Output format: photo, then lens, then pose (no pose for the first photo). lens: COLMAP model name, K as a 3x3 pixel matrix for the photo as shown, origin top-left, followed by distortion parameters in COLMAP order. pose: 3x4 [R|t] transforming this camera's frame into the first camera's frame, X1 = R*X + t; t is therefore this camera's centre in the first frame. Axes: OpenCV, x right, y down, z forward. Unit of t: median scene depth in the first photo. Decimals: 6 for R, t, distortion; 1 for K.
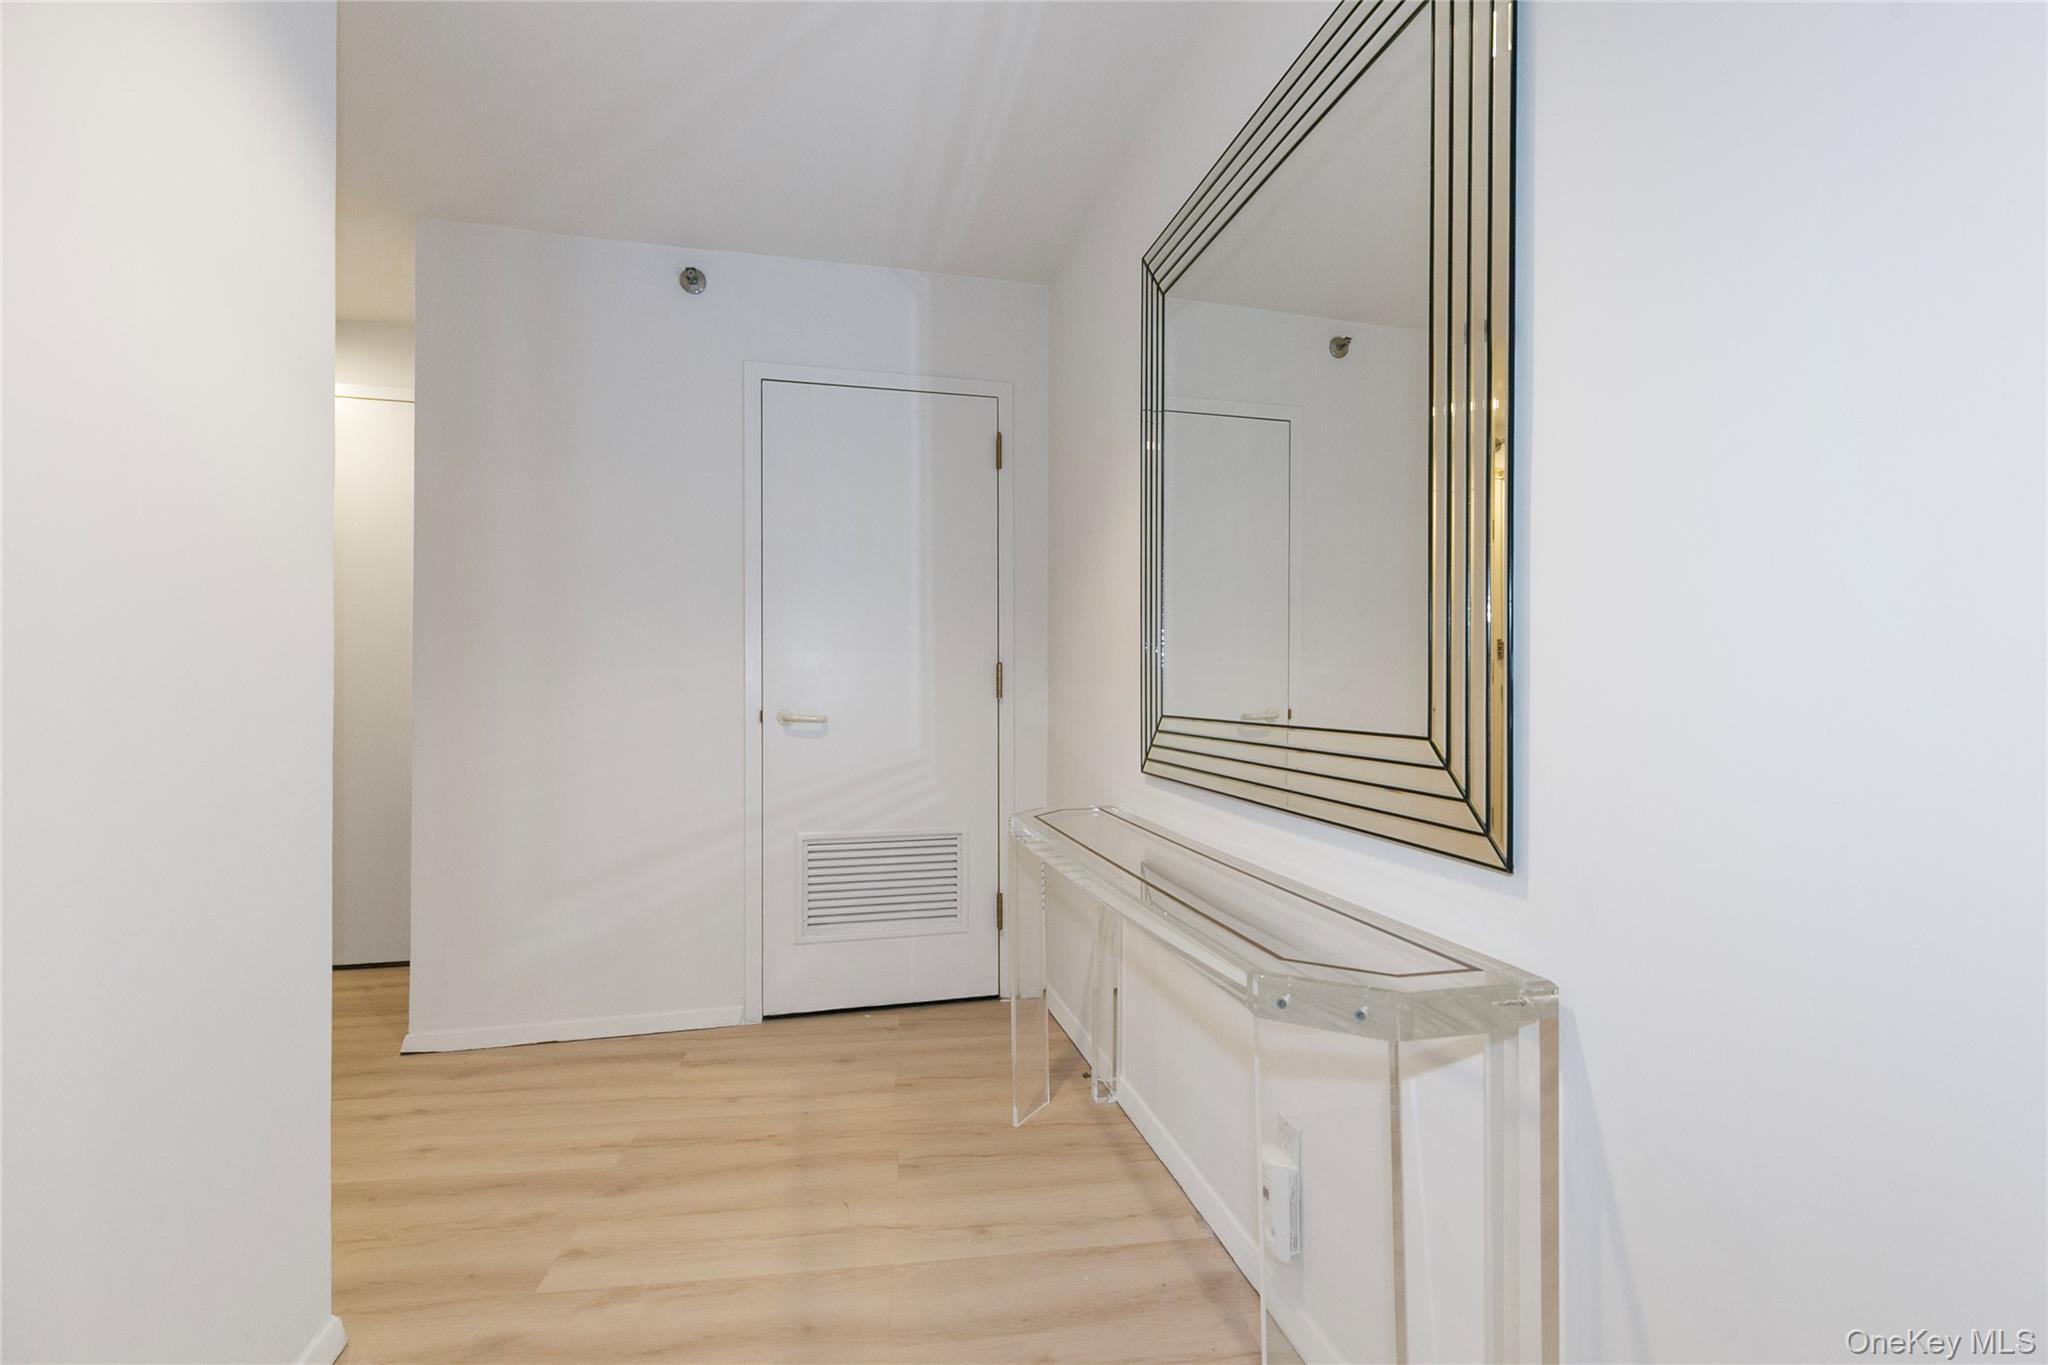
lens RADIAL K [[929.0, 0, 1052.5], [0, 929.0, 706.4], [0, 0, 1]] dist [0.003471, -0.000100]
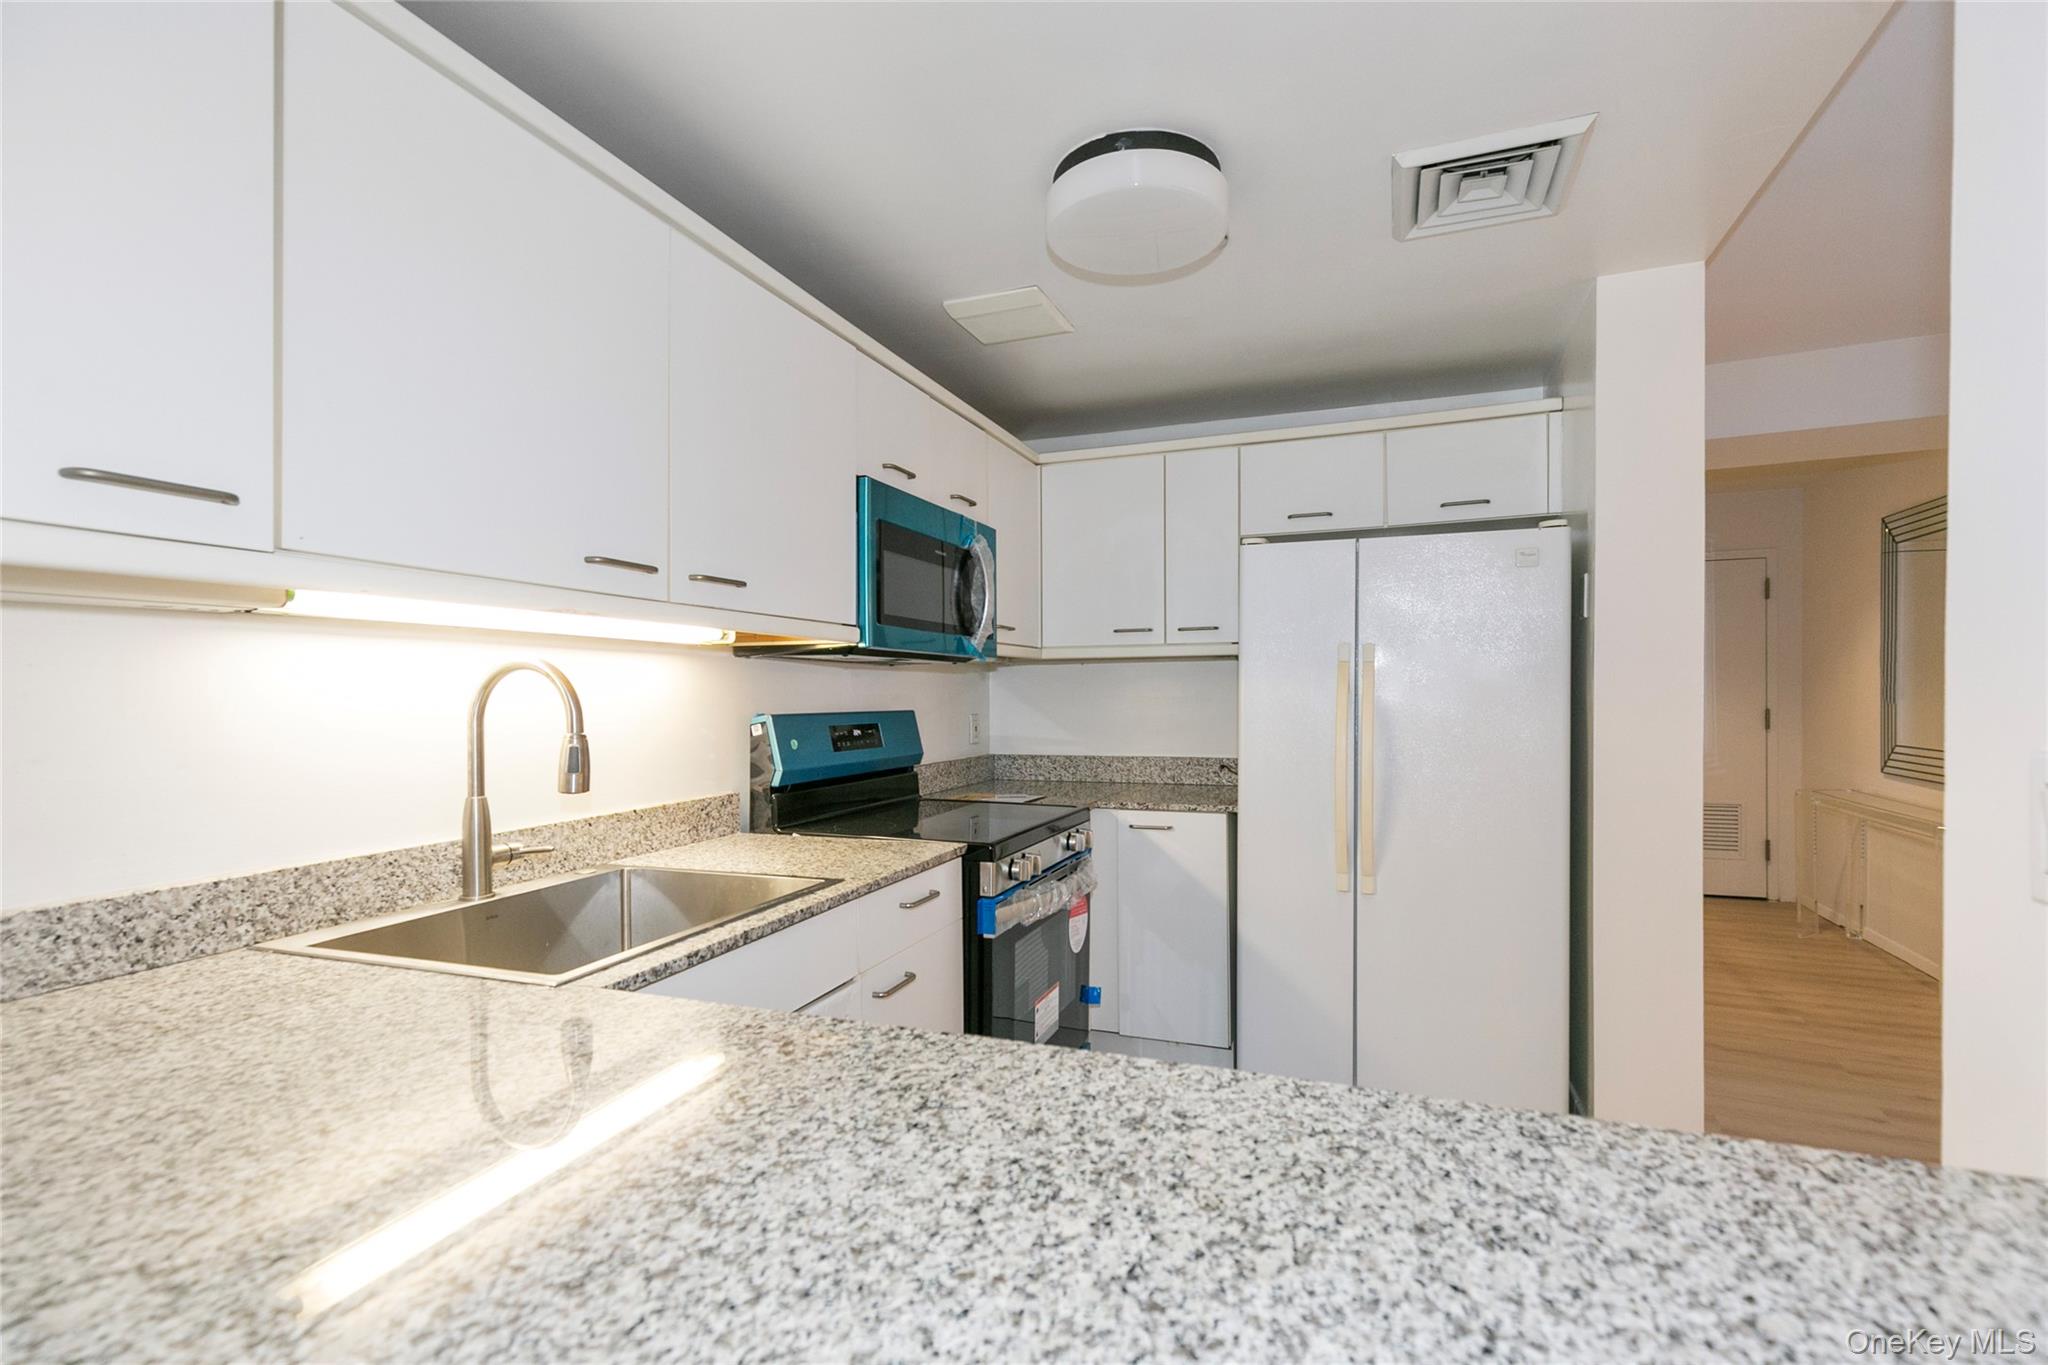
lens RADIAL K [[929.0, 0, 1052.5], [0, 929.0, 706.4], [0, 0, 1]] dist [0.003471, -0.000100]
pose [[0.810017, 0.002435, -0.586402, -0.161734], [-0.003657, 0.999993, -0.000899, -0.061204], [0.586395, 0.002872, 0.810020, -1.580560]]
